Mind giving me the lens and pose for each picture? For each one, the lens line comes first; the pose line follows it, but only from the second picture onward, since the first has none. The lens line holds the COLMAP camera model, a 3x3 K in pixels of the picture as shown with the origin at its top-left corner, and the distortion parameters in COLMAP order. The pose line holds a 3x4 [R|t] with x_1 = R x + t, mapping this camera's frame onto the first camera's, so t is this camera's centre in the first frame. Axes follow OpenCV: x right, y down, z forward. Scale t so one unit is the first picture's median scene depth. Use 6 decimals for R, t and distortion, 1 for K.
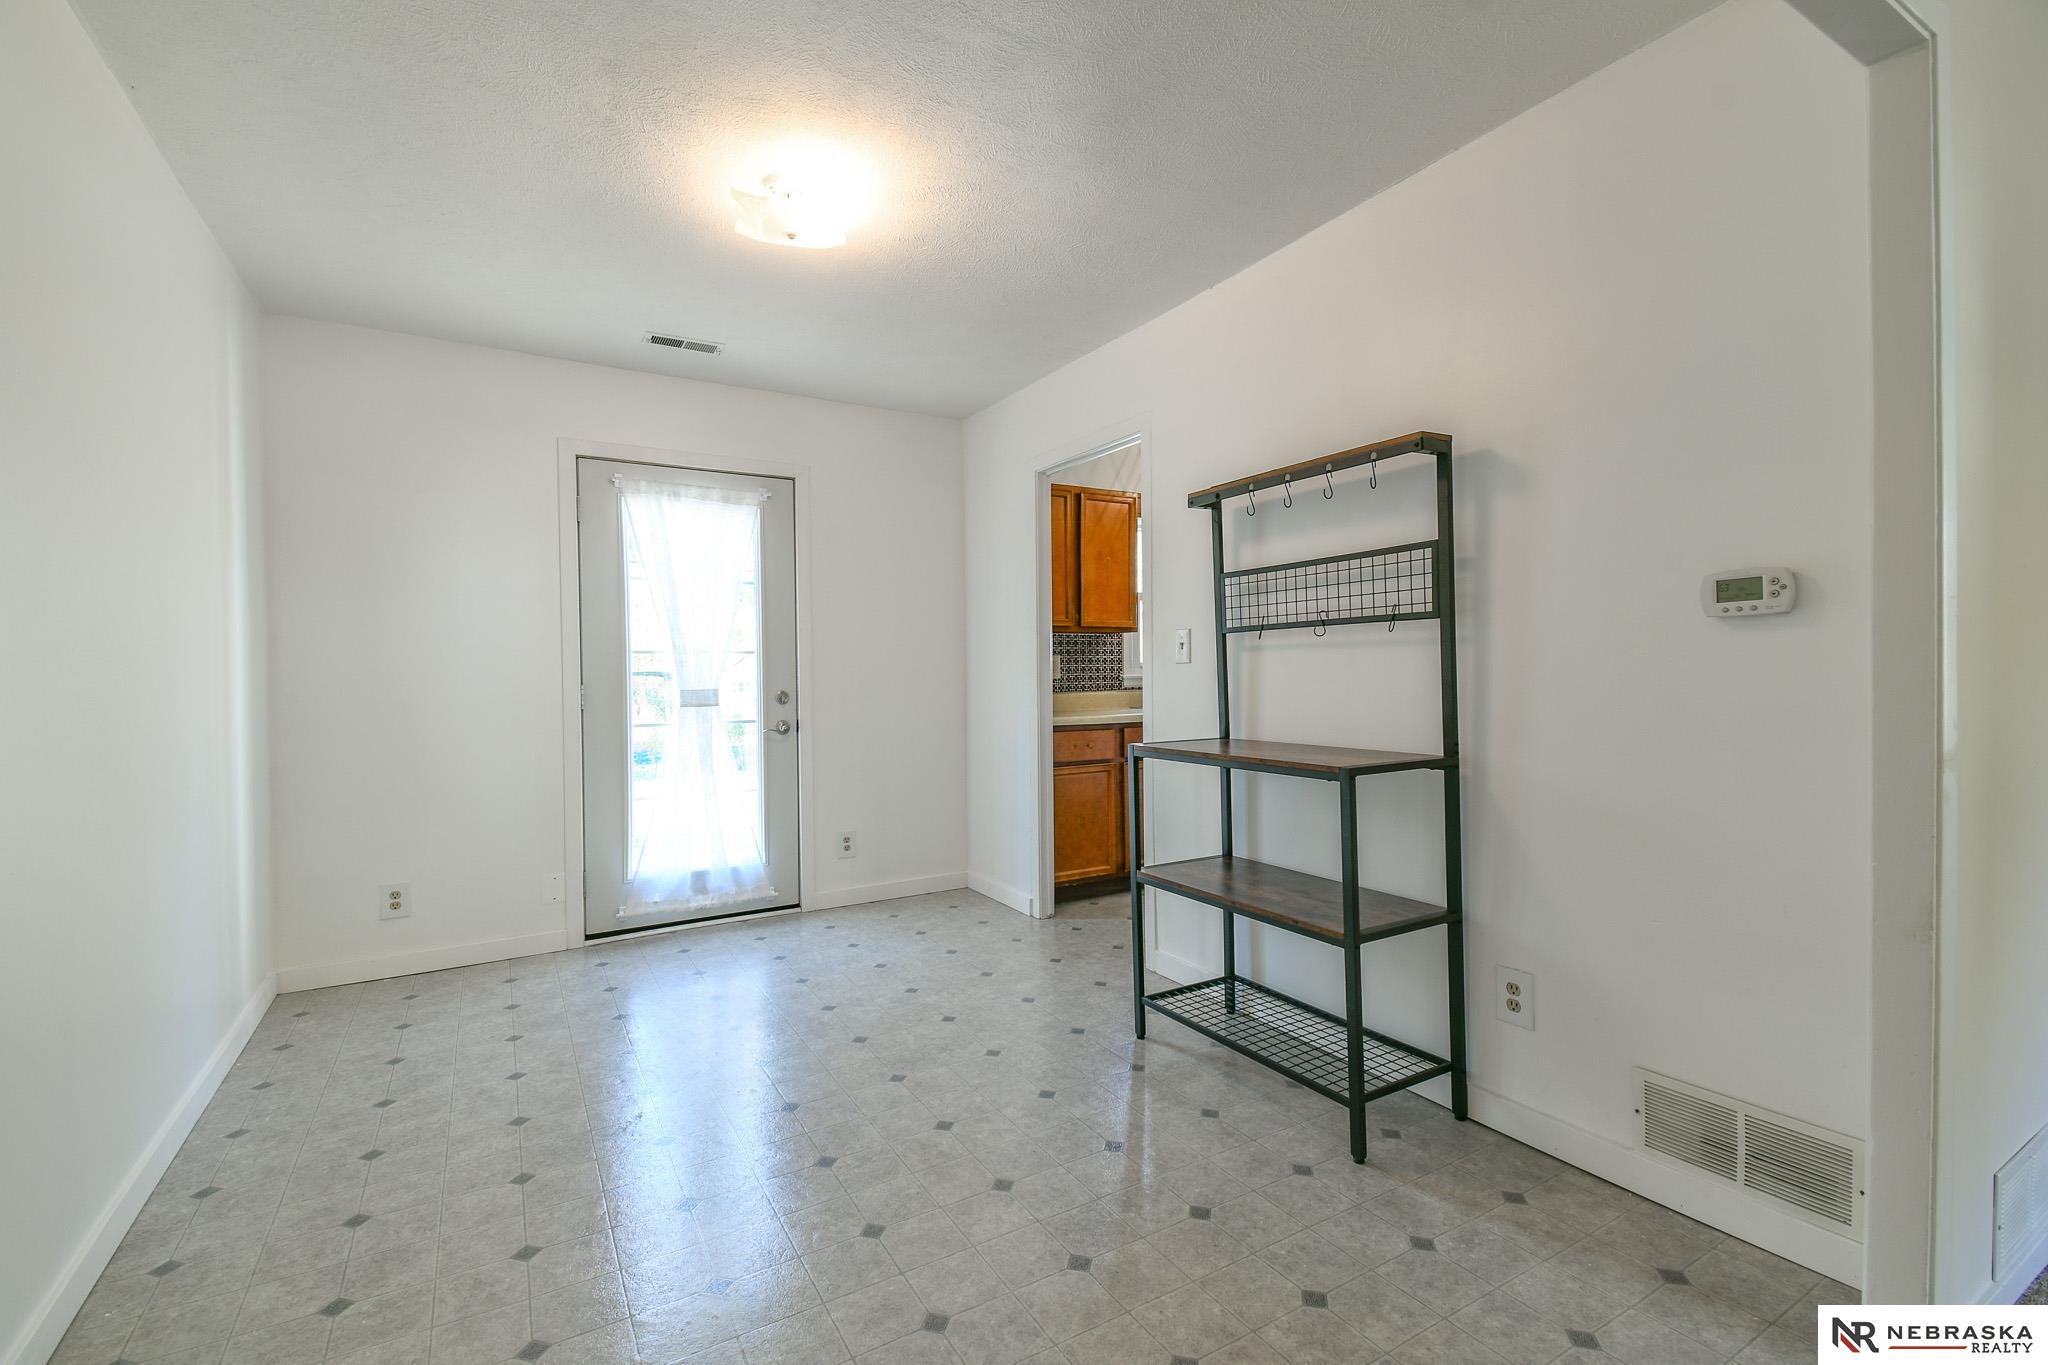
lens RADIAL K [[886.8, 0, 1018.9], [0, 886.8, 682.8], [0, 0, 1]] dist [0.035076, -0.018528]
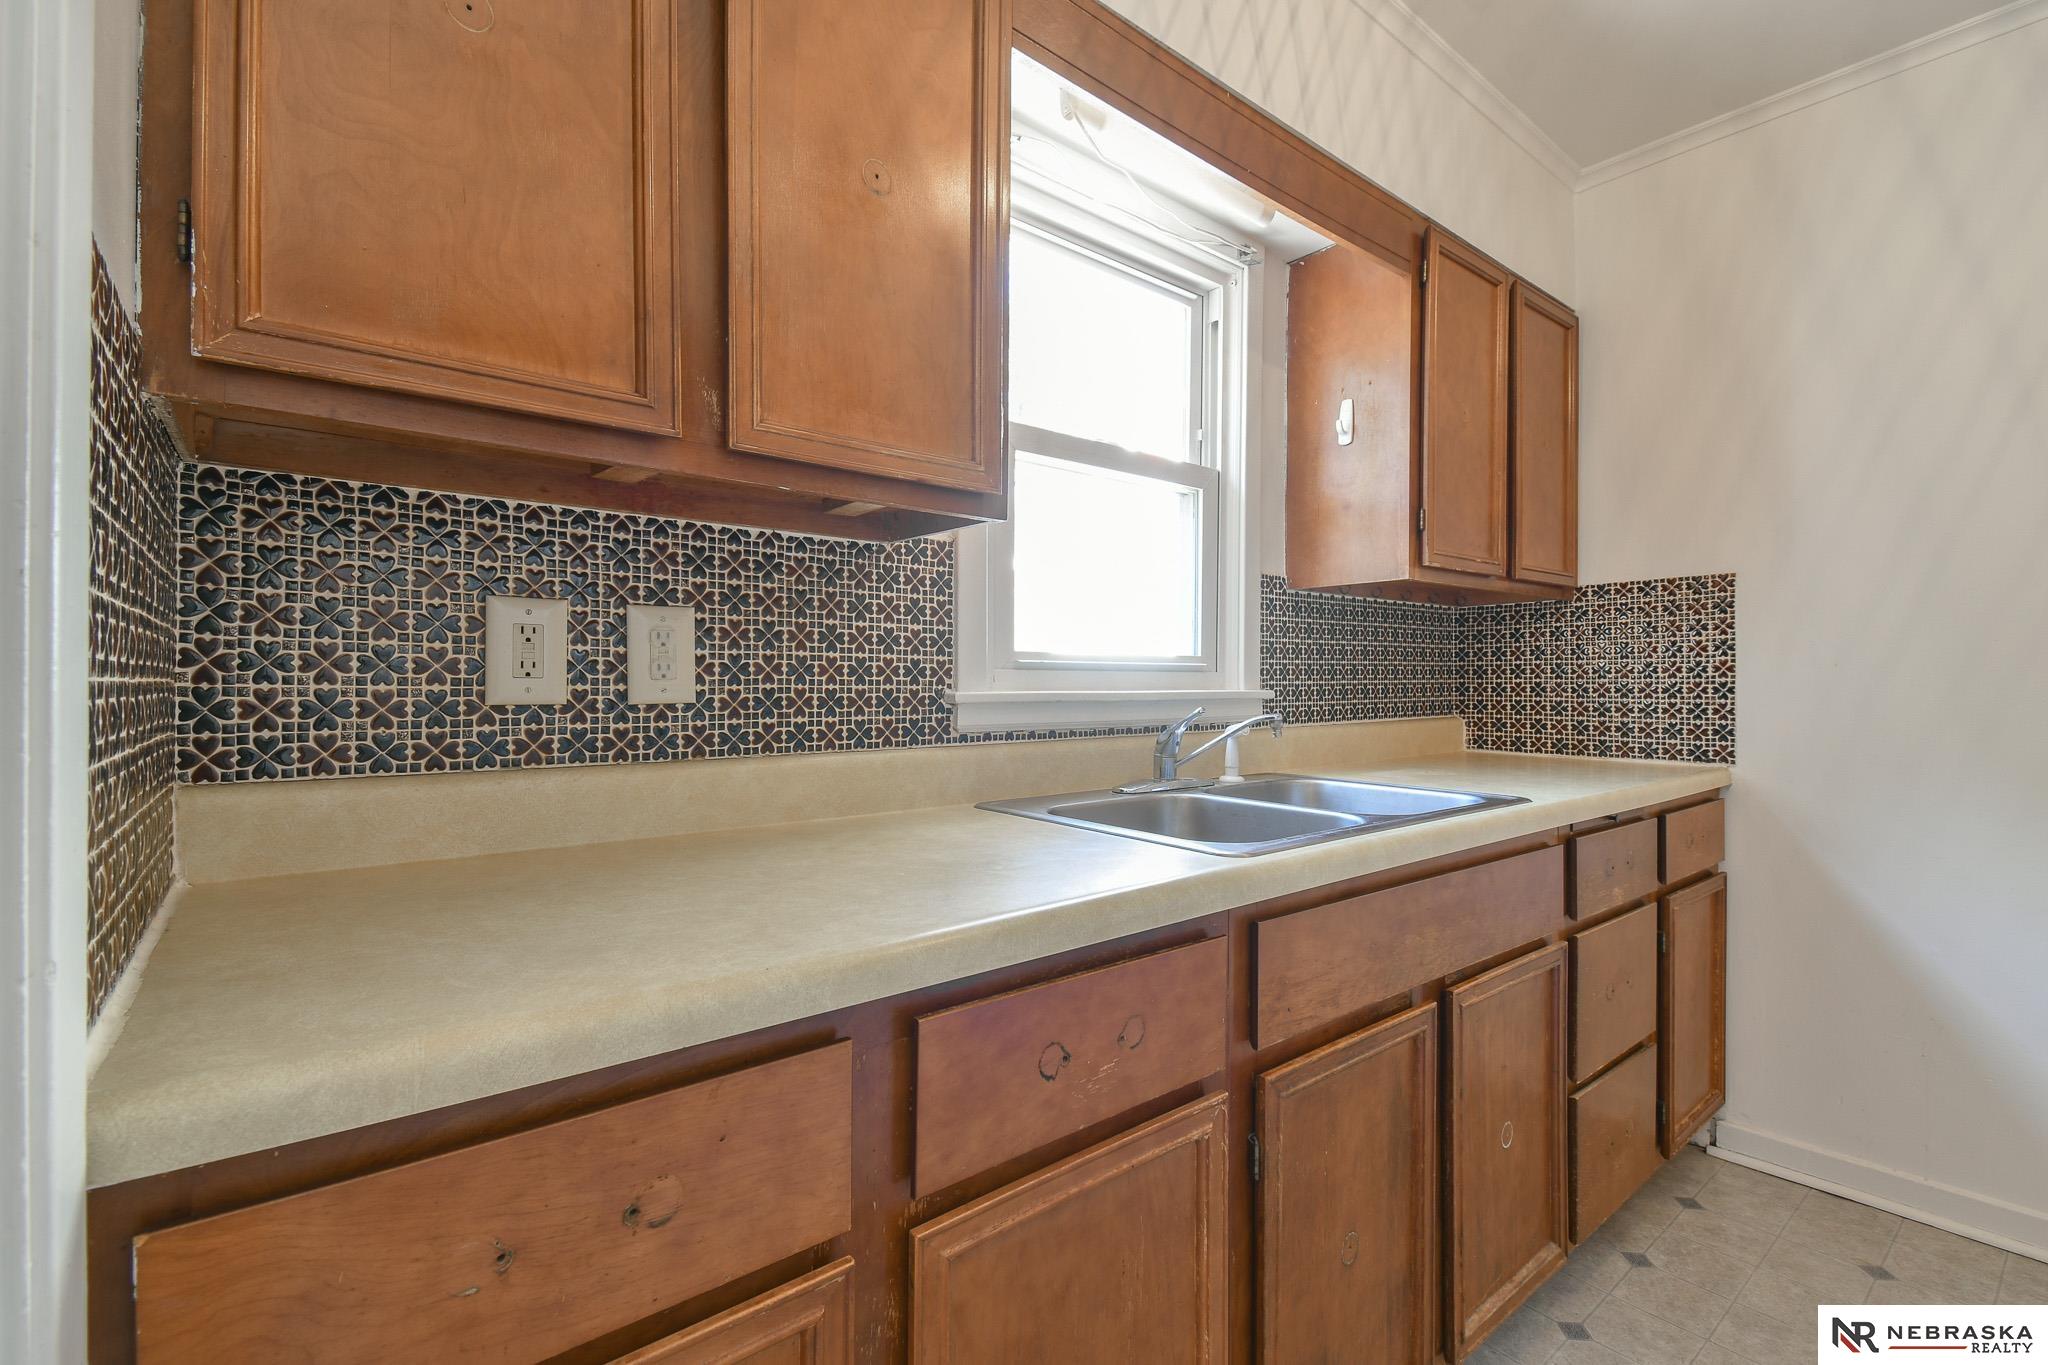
lens RADIAL K [[886.8, 0, 1018.9], [0, 886.8, 682.8], [0, 0, 1]] dist [0.035076, -0.018528]
pose [[0.988373, 0.016107, 0.151191, 0.096538], [-0.013800, 0.999772, -0.016293, -0.007250], [-0.151419, 0.014017, 0.988370, 0.726569]]
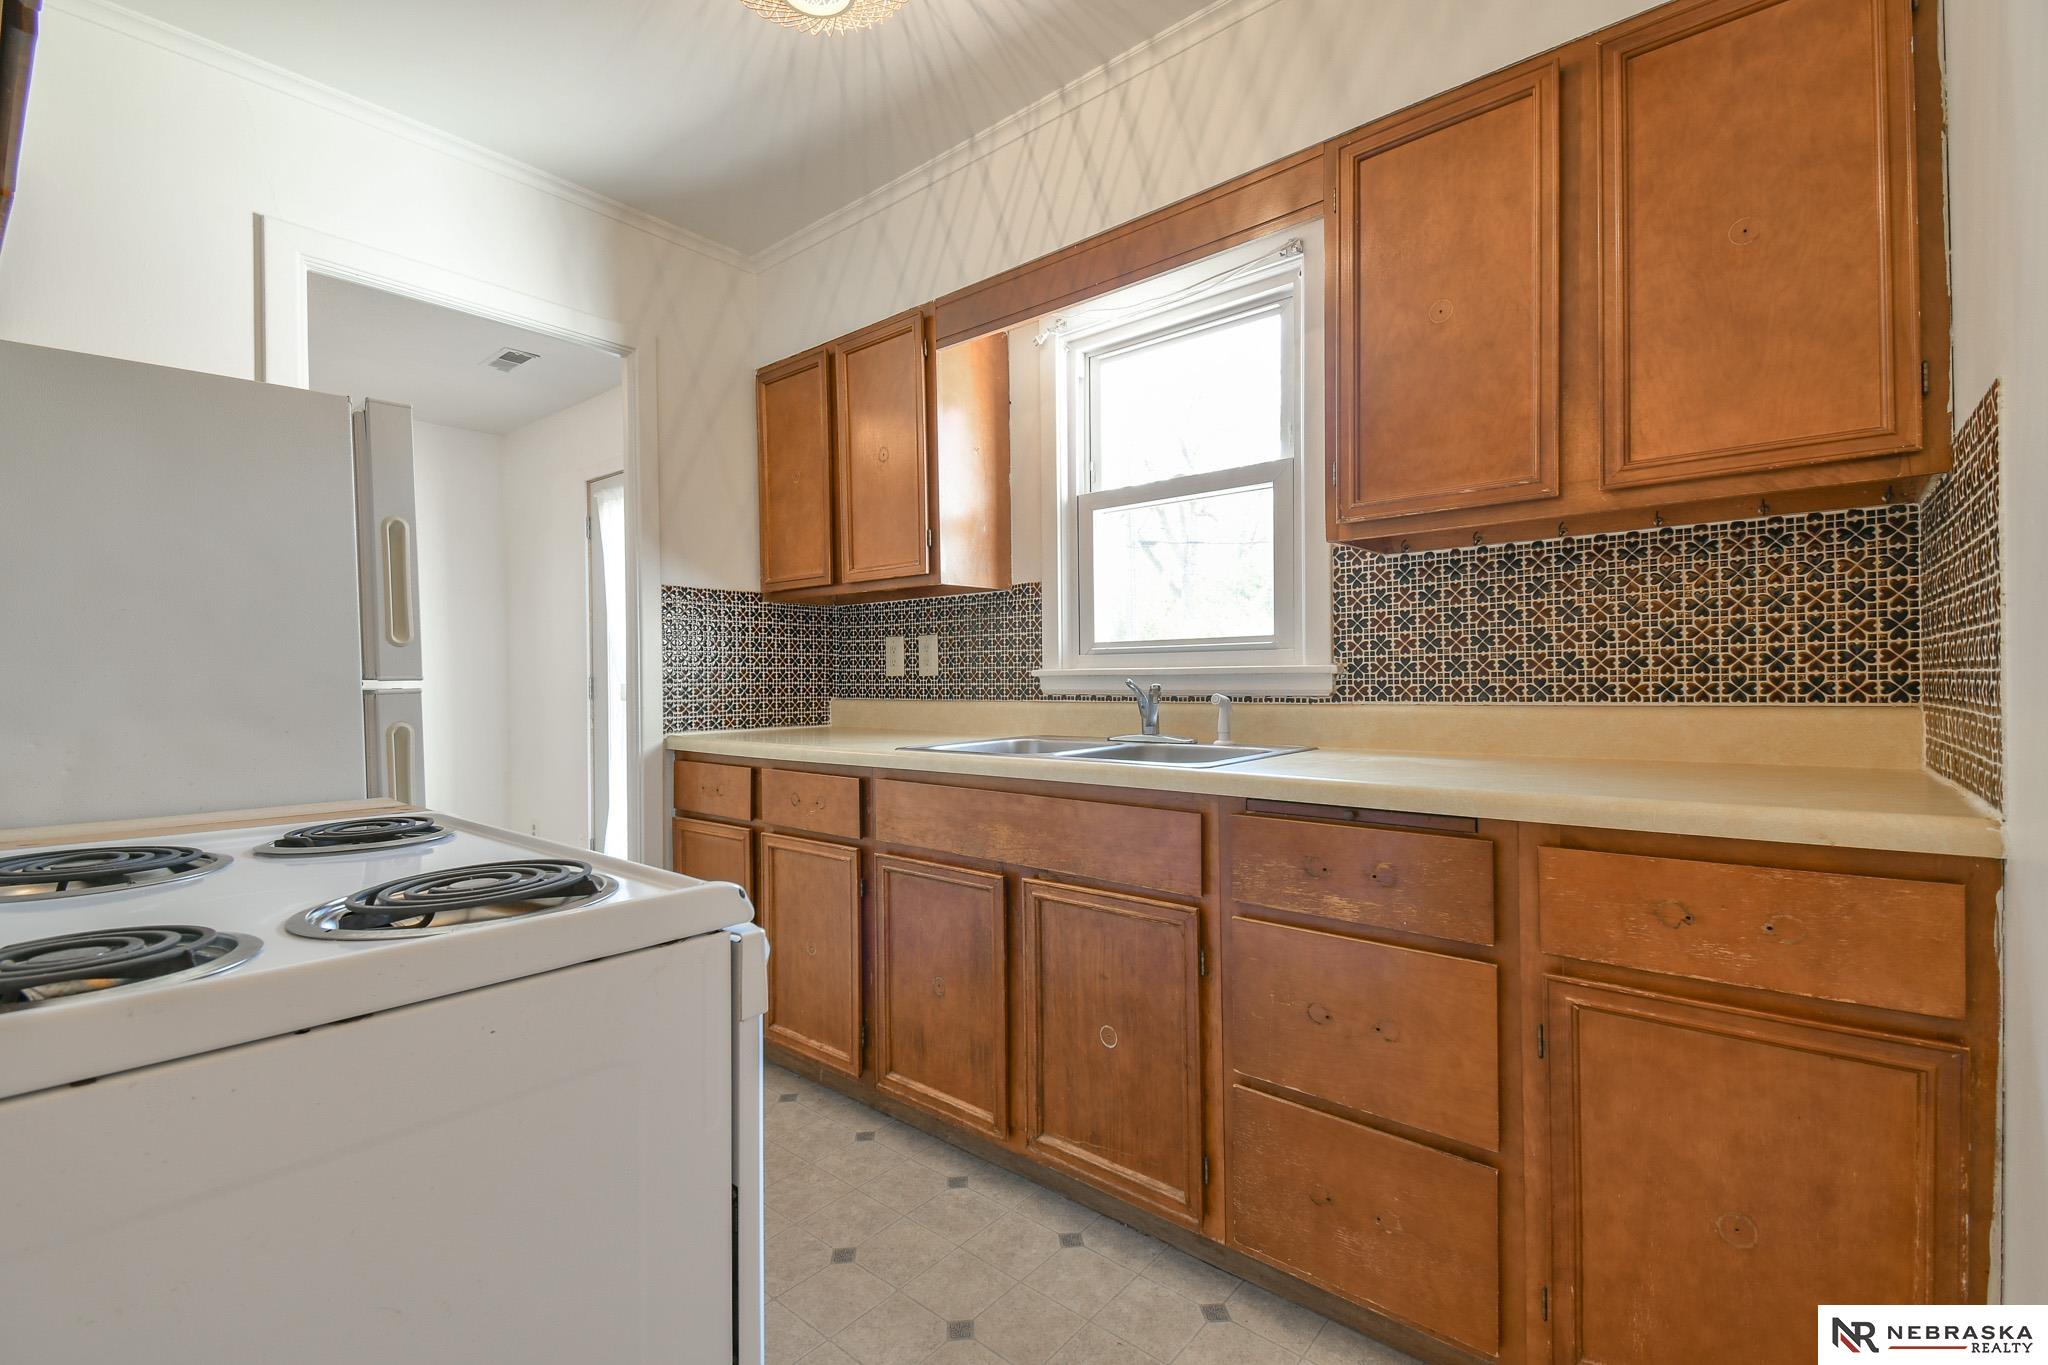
lens RADIAL K [[886.8, 0, 1018.9], [0, 886.8, 682.8], [0, 0, 1]] dist [0.035076, -0.018528]
pose [[0.335528, 0.013822, -0.941929, 0.591575], [-0.012126, 0.999873, 0.010353, -0.006397], [0.941952, 0.007948, 0.335653, 0.840780]]
